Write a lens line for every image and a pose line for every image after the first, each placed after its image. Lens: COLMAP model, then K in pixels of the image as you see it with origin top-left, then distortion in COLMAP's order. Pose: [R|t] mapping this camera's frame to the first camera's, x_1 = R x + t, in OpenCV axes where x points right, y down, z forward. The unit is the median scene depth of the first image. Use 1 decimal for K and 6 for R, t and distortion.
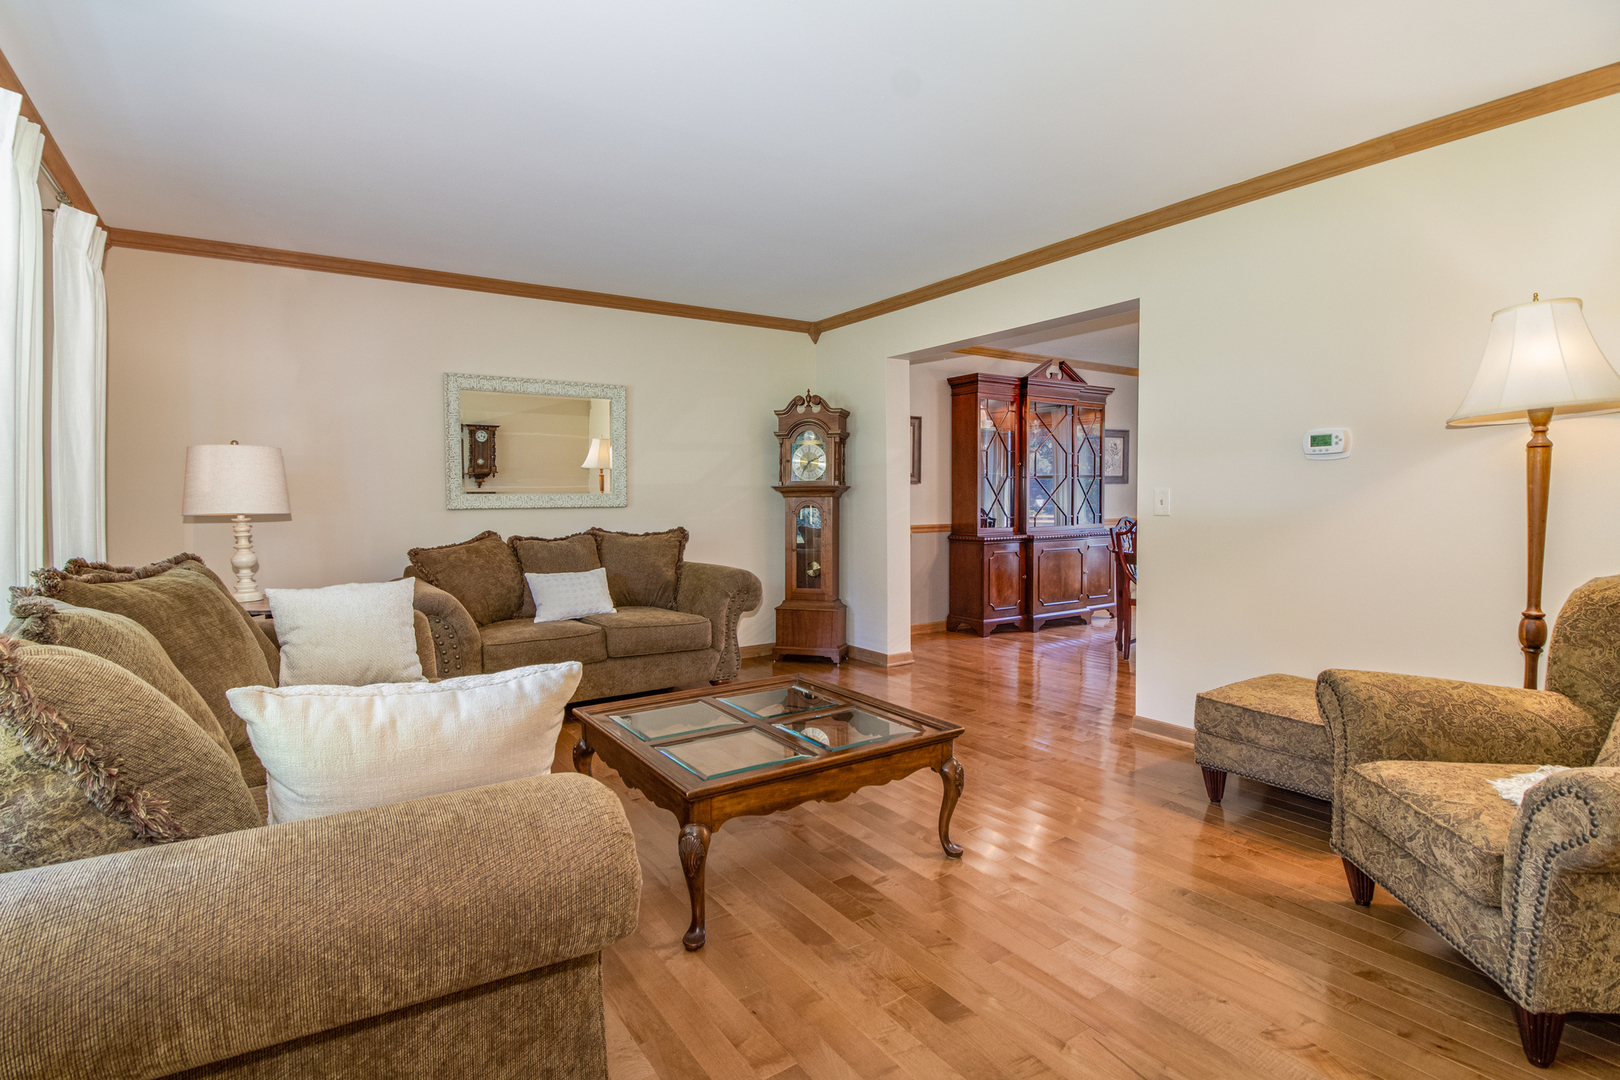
lens RADIAL K [[735.1, 0, 804.4], [0, 735.1, 518.0], [0, 0, 1]] dist [0.000470, -0.000165]
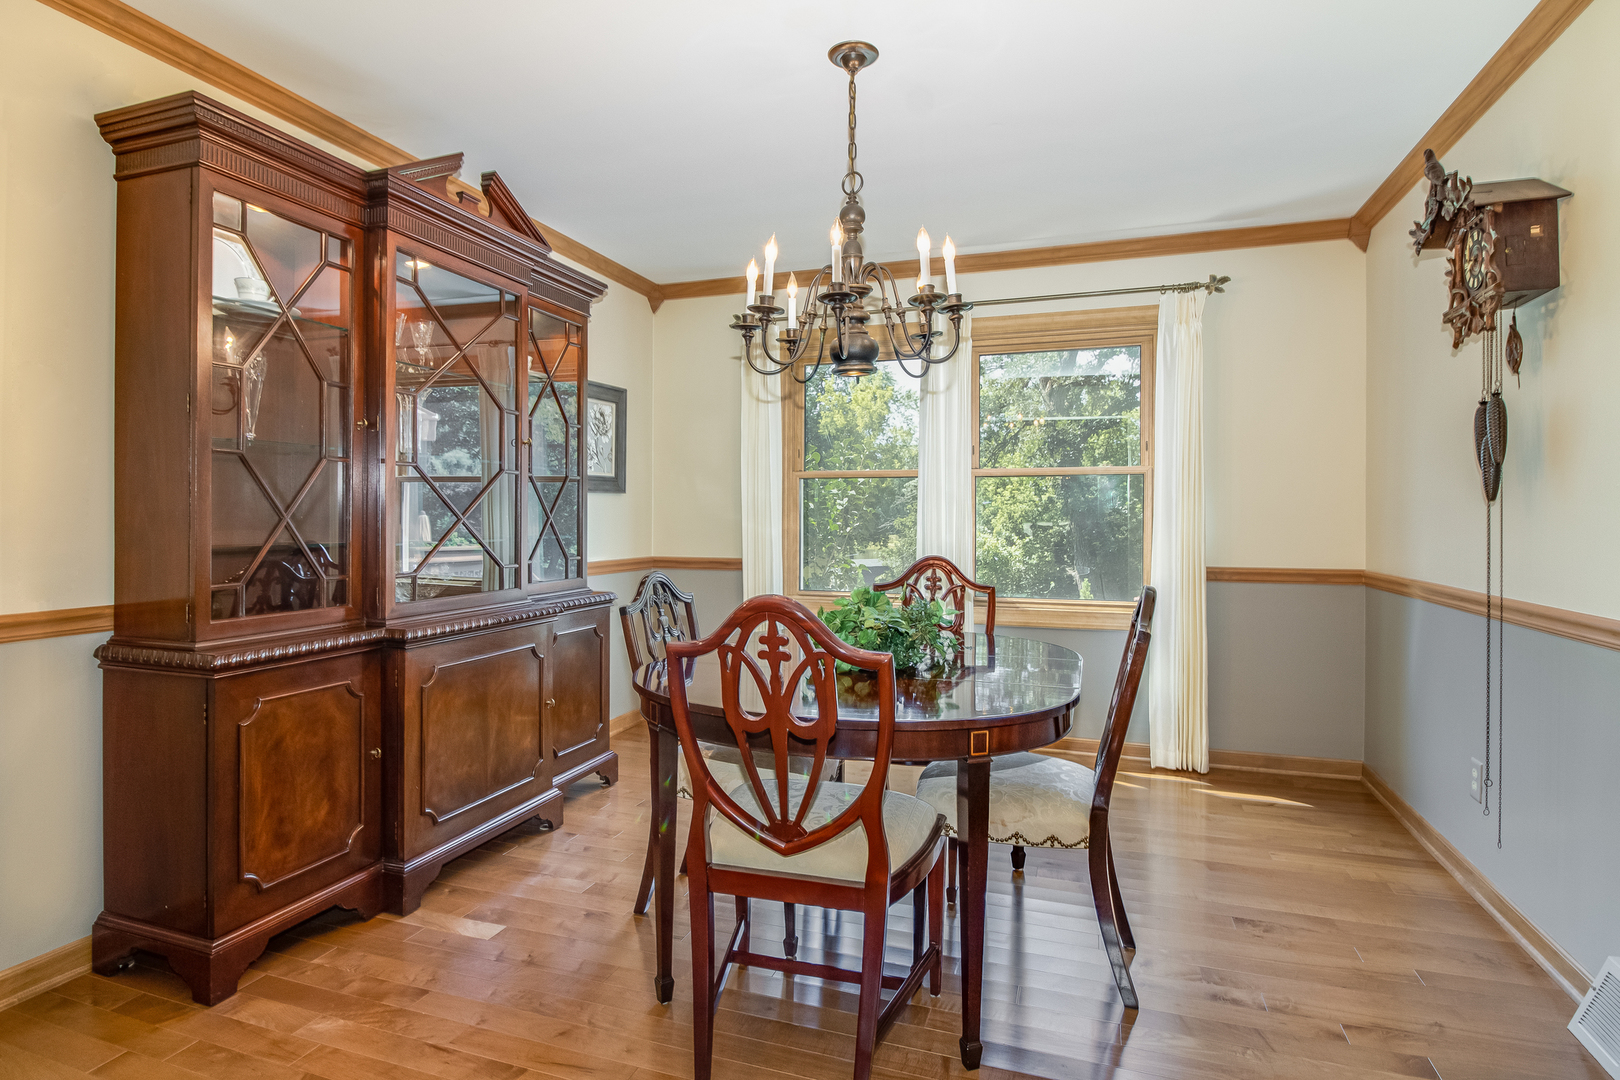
lens RADIAL K [[792.4, 0, 804.6], [0, 792.4, 520.6], [0, 0, 1]] dist [-0.002039, -0.000527]
pose [[0.763829, 0.005650, 0.645394, 0.207337], [0.011313, 0.999691, -0.022140, -0.016512], [-0.645319, 0.024212, 0.763529, 0.574866]]
